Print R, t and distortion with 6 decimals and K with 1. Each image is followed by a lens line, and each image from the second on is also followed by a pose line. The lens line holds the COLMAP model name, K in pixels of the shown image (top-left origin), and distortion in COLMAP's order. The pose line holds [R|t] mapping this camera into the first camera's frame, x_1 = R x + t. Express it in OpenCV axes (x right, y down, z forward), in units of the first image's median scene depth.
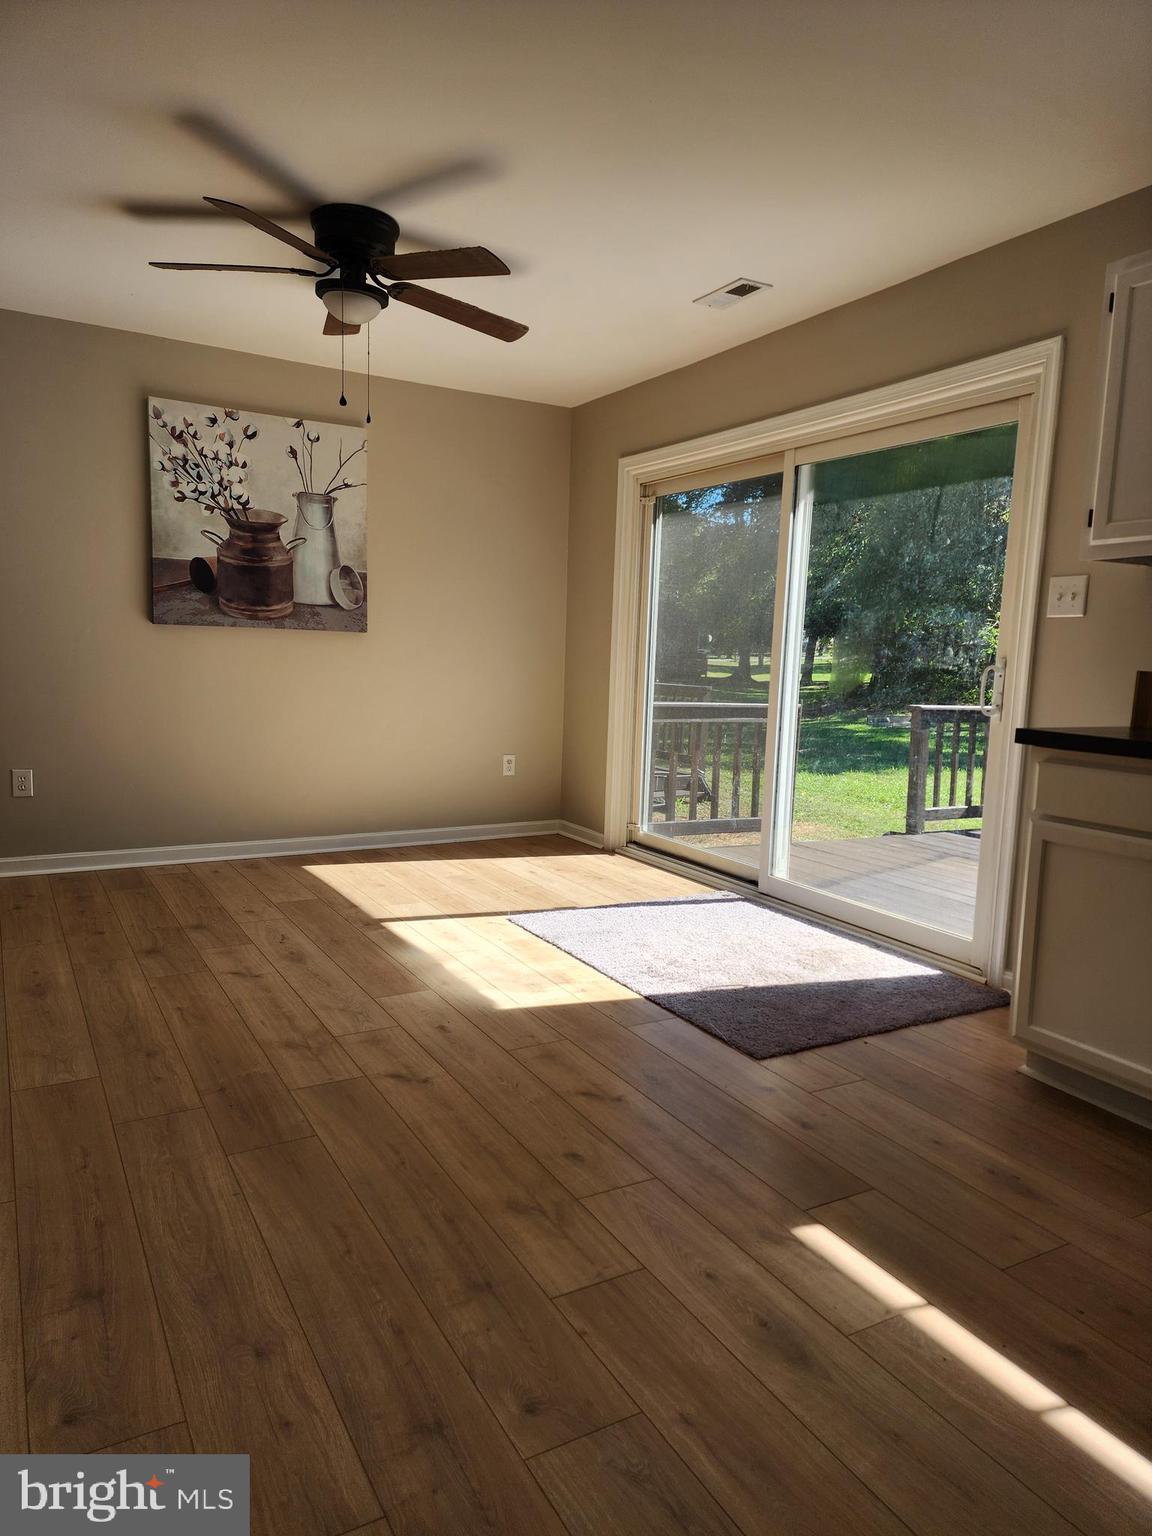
lens RADIAL K [[1032.2, 0, 581.4], [0, 1032.2, 763.9], [0, 0, 1]] dist [0.069178, -0.051886]
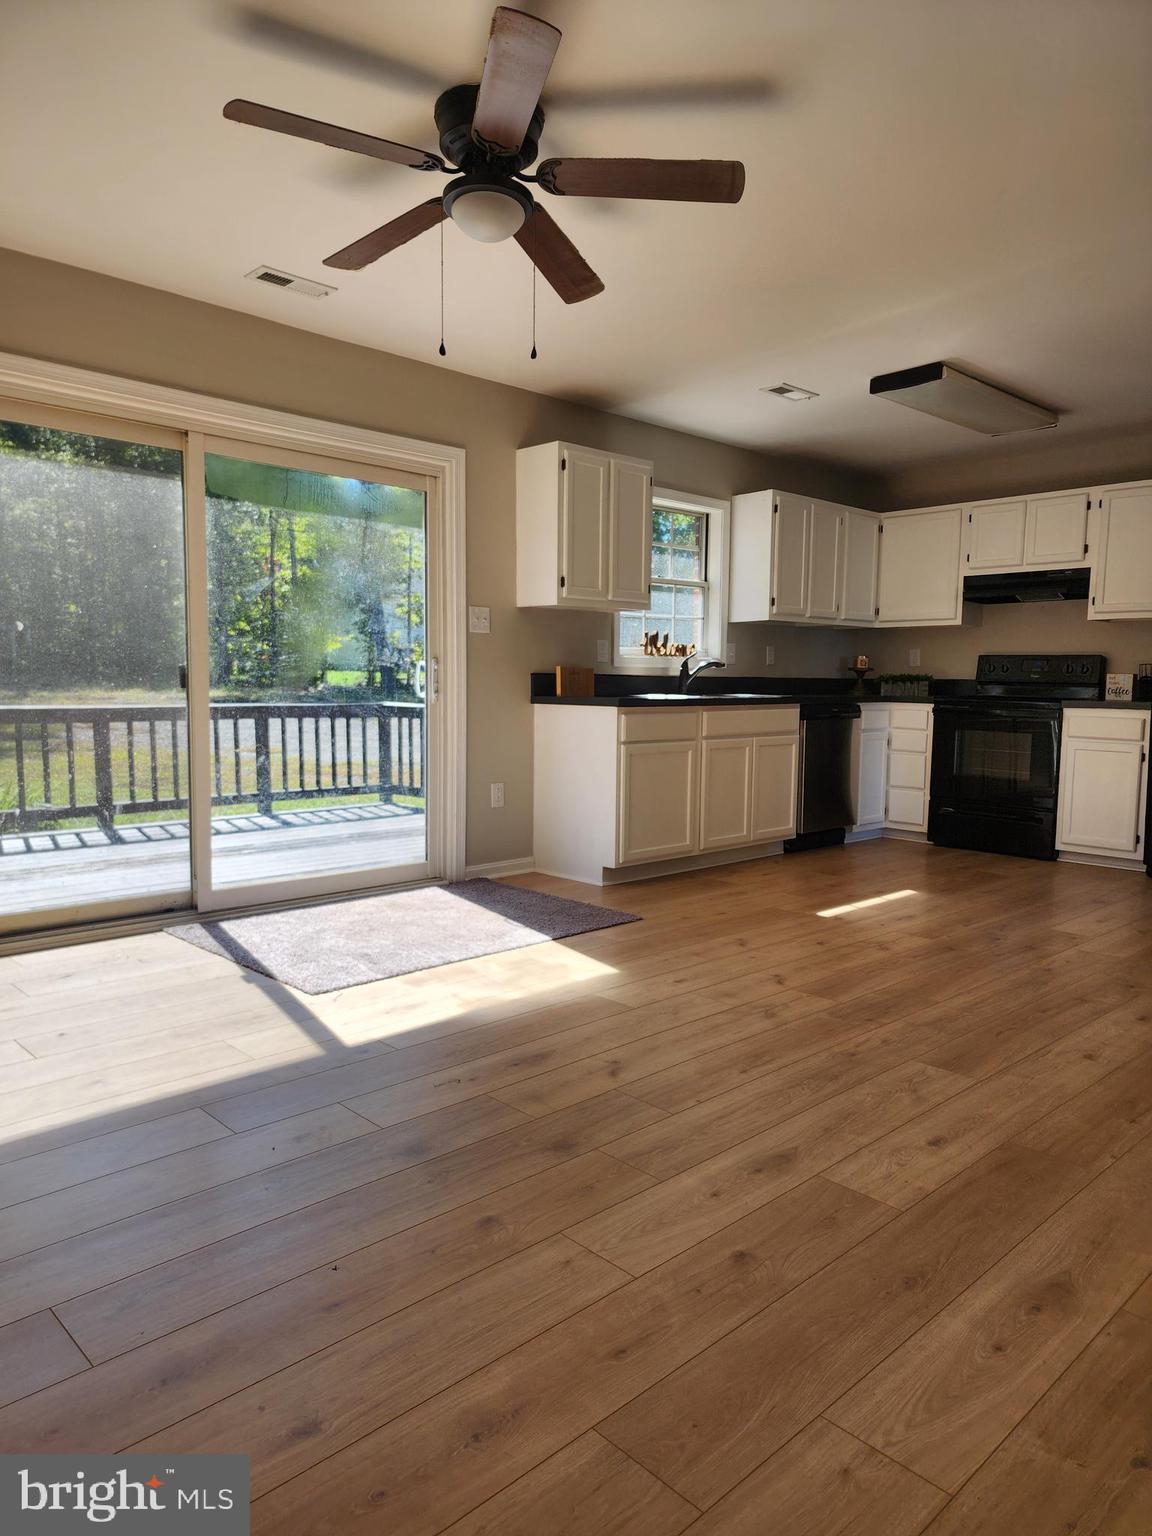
lens RADIAL K [[1032.2, 0, 567.6], [0, 1032.2, 776.6], [0, 0, 1]] dist [0.069178, -0.051886]
pose [[-0.239424, -0.129006, 0.962306, -1.192254], [0.085280, 0.984509, 0.153200, -0.164568], [-0.967163, 0.118746, -0.224713, 1.341170]]
